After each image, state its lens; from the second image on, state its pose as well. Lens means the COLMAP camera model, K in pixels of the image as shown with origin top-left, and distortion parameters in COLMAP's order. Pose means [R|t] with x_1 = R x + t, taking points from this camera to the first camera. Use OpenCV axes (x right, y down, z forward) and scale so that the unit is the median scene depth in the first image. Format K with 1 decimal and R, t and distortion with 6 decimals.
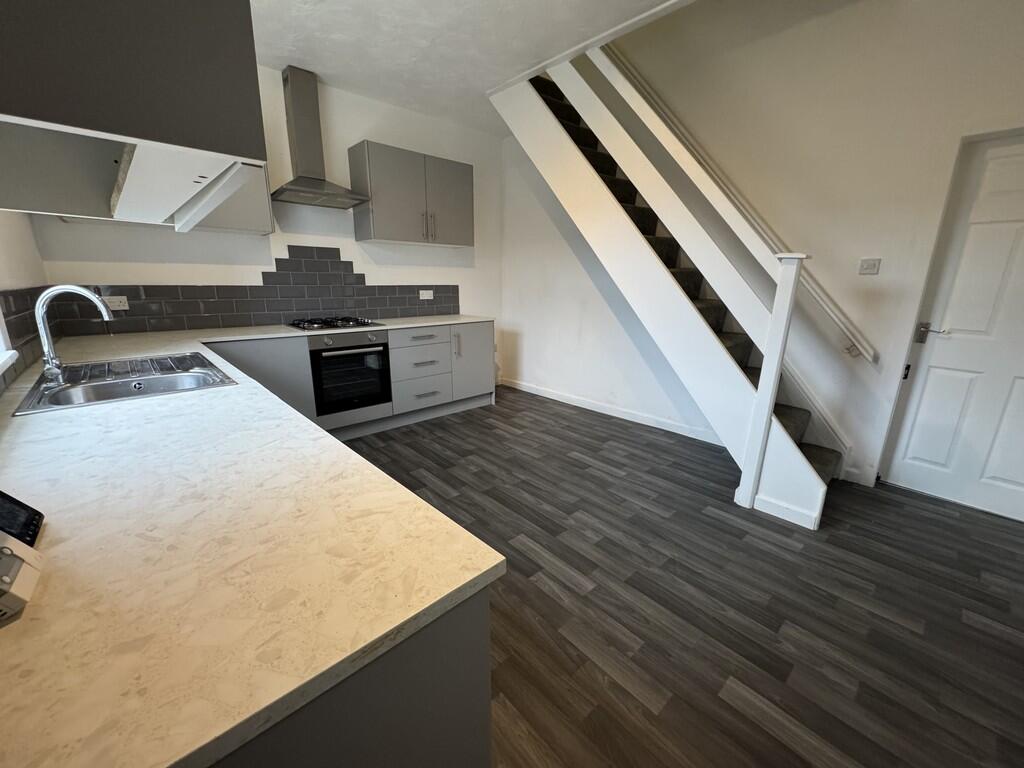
lens RADIAL K [[407.3, 0, 511.4], [0, 407.3, 383.8], [0, 0, 1]] dist [-0.001061, -0.000534]
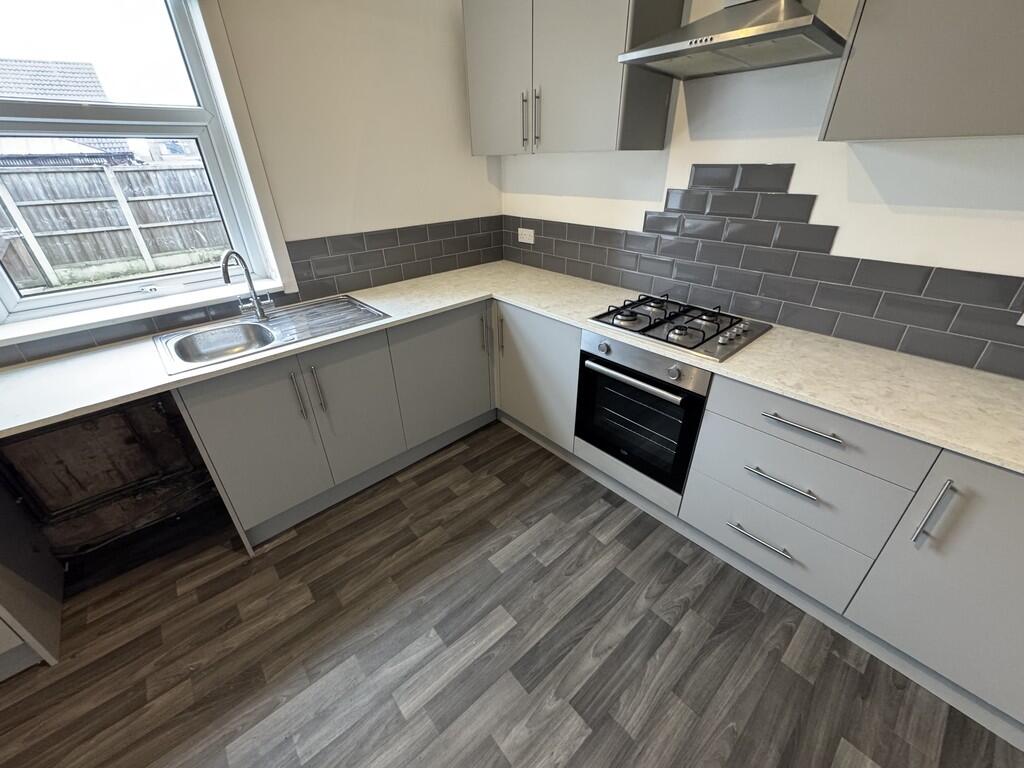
lens RADIAL K [[407.3, 0, 511.4], [0, 407.3, 383.8], [0, 0, 1]] dist [-0.001061, -0.000534]
pose [[-0.010353, 0.474631, -0.880124, 0.121604], [-0.230136, 0.855413, 0.464012, -0.348436], [0.973104, 0.207352, 0.100374, 0.929744]]
